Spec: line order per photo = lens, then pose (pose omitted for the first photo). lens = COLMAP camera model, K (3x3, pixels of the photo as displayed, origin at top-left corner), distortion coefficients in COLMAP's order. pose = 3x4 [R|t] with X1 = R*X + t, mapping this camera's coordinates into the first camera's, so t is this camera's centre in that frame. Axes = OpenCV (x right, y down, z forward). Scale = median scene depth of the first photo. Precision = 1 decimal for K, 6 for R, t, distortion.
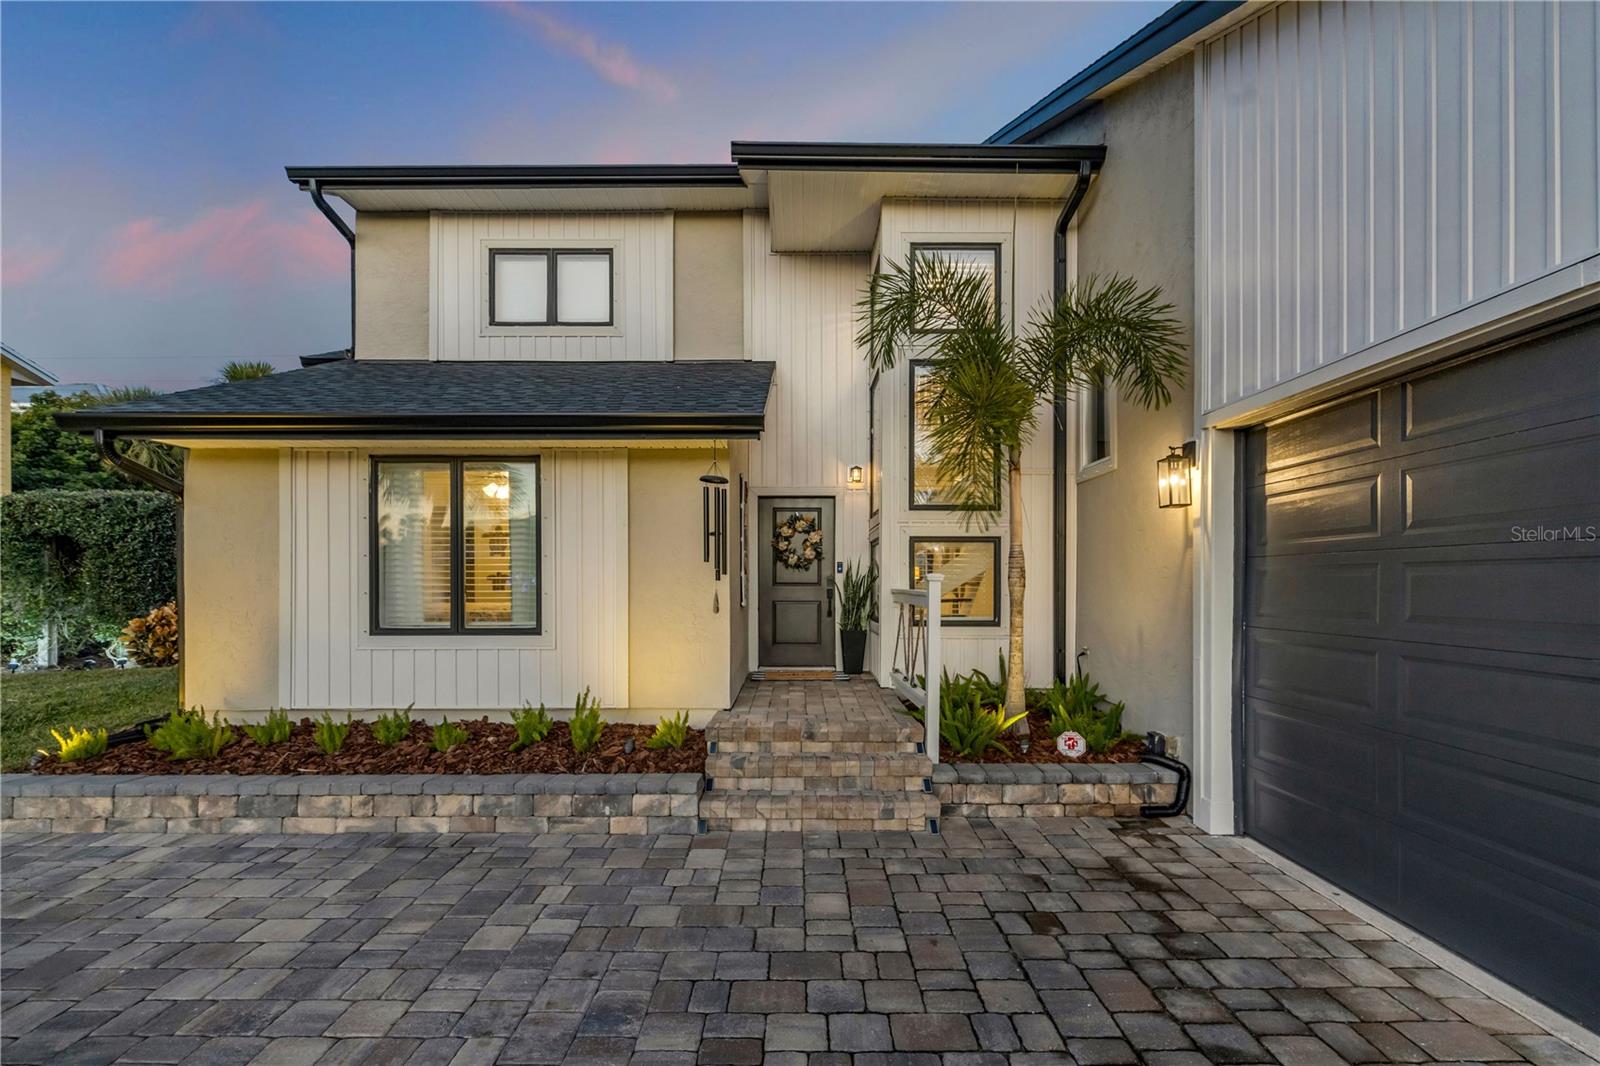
lens RADIAL K [[748.4, 0, 784.0], [0, 748.4, 580.4], [0, 0, 1]] dist [0.005279, 0.000338]
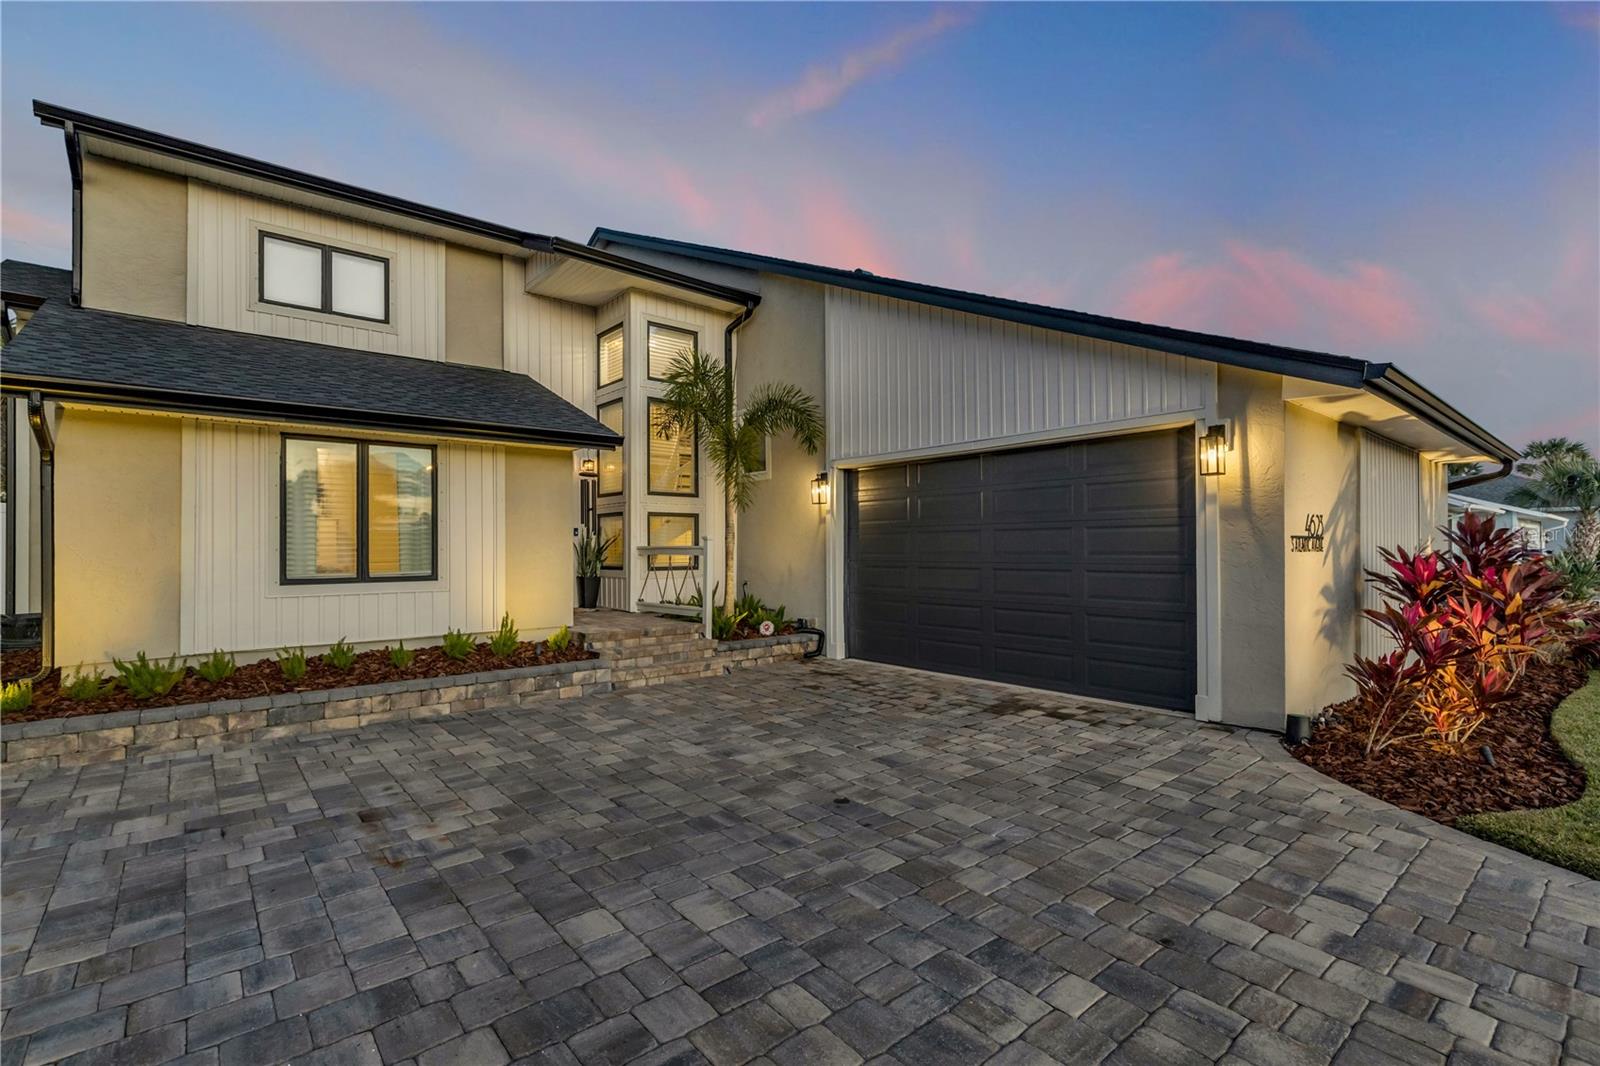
lens RADIAL K [[734.0, 0, 797.0], [0, 734.0, 532.3], [0, 0, 1]] dist [0.003951, -0.000031]
pose [[0.762377, 0.009896, 0.647057, -0.707057], [0.002824, 0.999823, -0.018619, 0.014489], [-0.647127, 0.016022, 0.762214, -0.420028]]
